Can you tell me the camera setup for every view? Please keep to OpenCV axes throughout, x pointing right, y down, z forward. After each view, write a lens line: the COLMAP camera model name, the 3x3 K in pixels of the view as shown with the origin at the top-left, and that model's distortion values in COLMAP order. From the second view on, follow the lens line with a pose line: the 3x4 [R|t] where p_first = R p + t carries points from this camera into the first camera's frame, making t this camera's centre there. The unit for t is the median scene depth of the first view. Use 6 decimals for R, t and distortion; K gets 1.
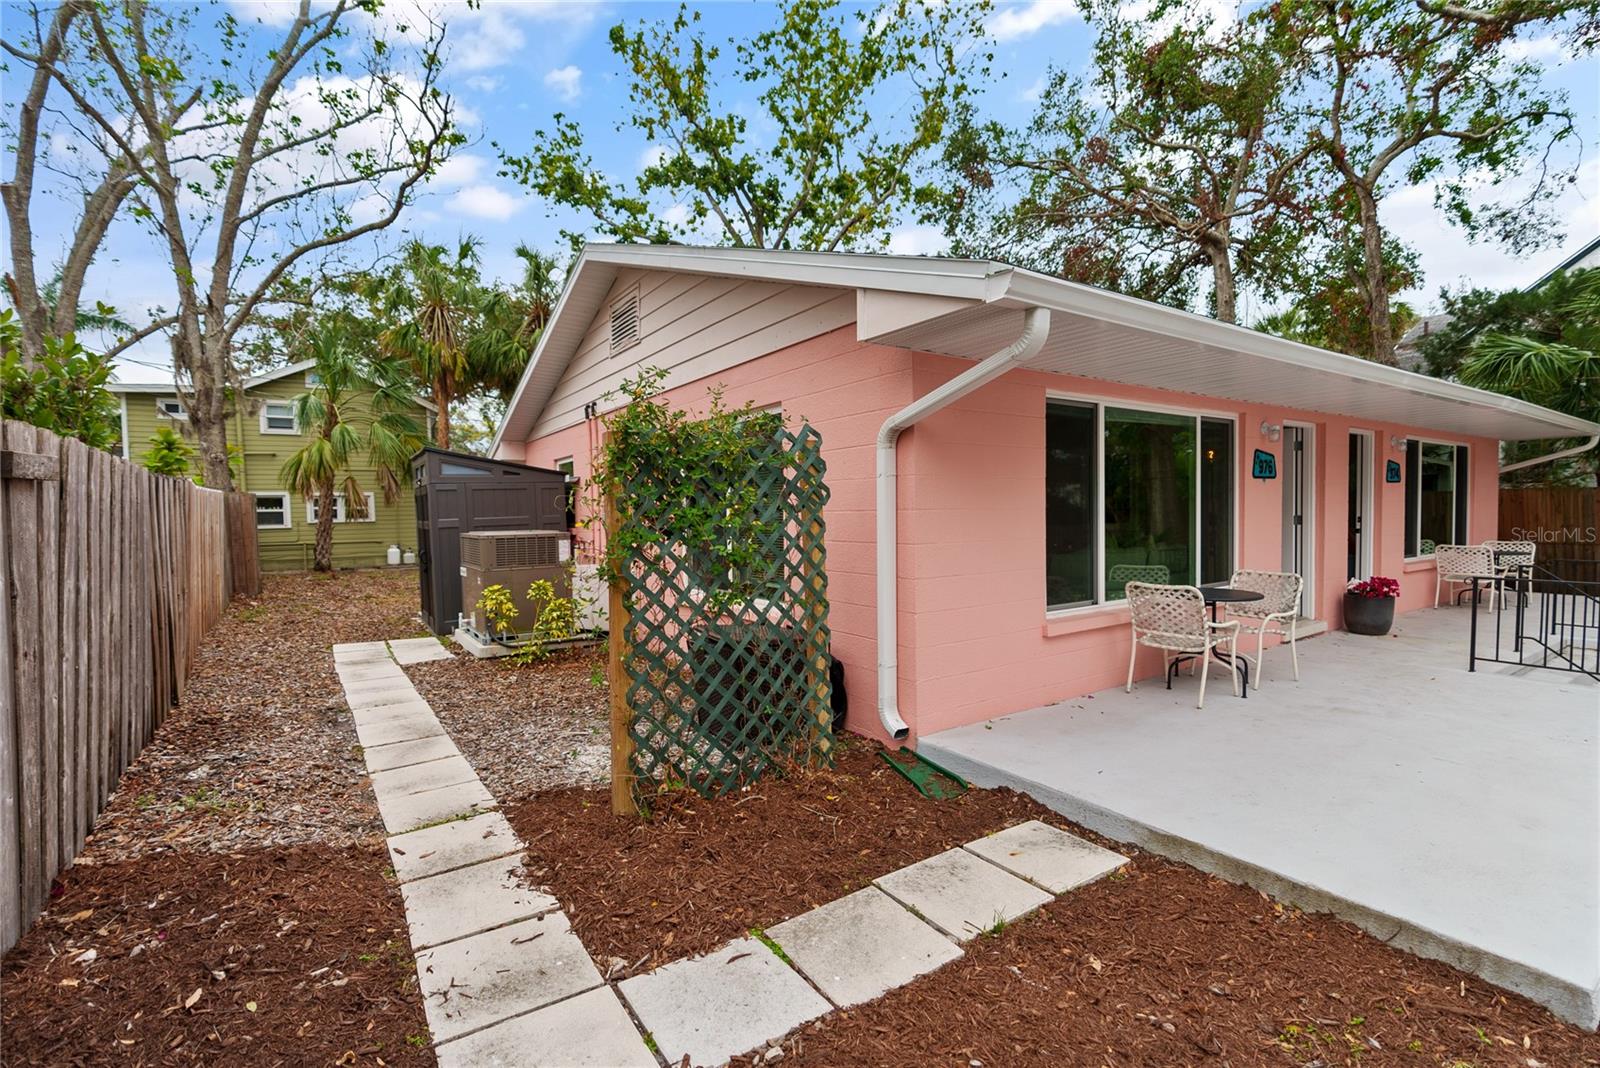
lens RADIAL K [[734.2, 0, 797.6], [0, 734.2, 557.6], [0, 0, 1]] dist [0.001618, 0.001440]
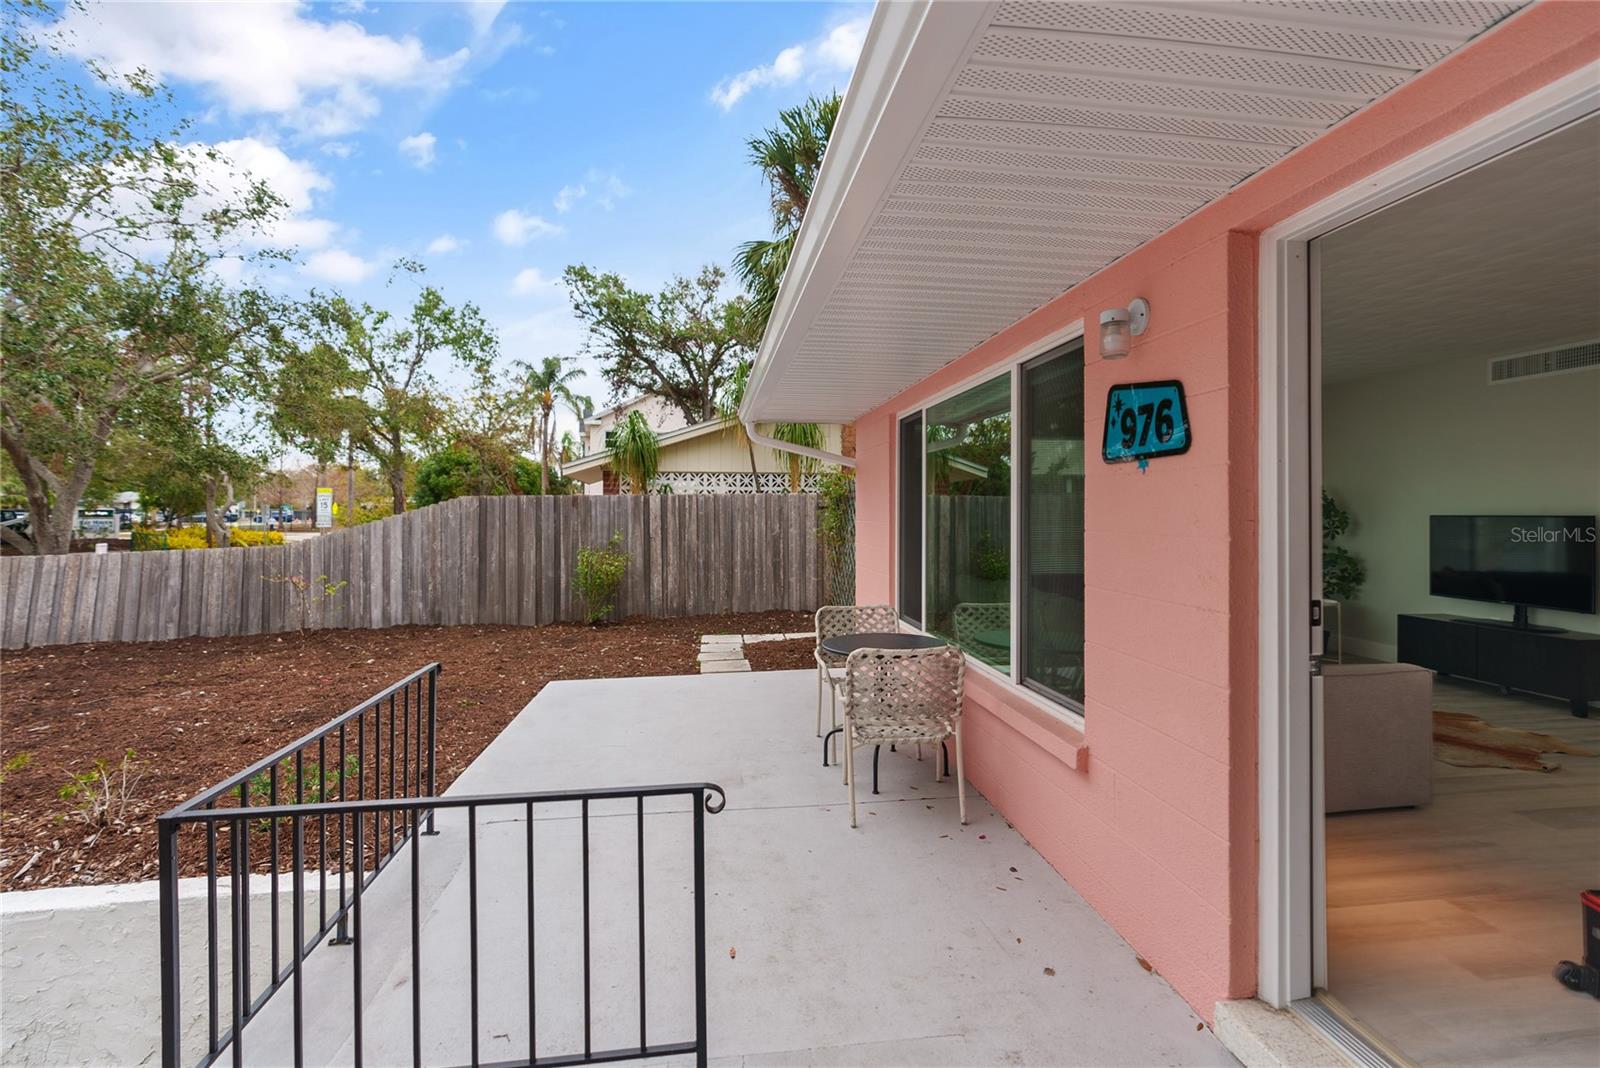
lens RADIAL K [[729.1, 0, 791.5], [0, 729.1, 516.2], [0, 0, 1]] dist [0.001229, 0.000520]
pose [[-0.470403, 0.033858, -0.881802, 0.513366], [-0.017670, 0.998702, 0.047773, -0.048082], [0.882275, 0.038054, -0.469194, 0.514528]]
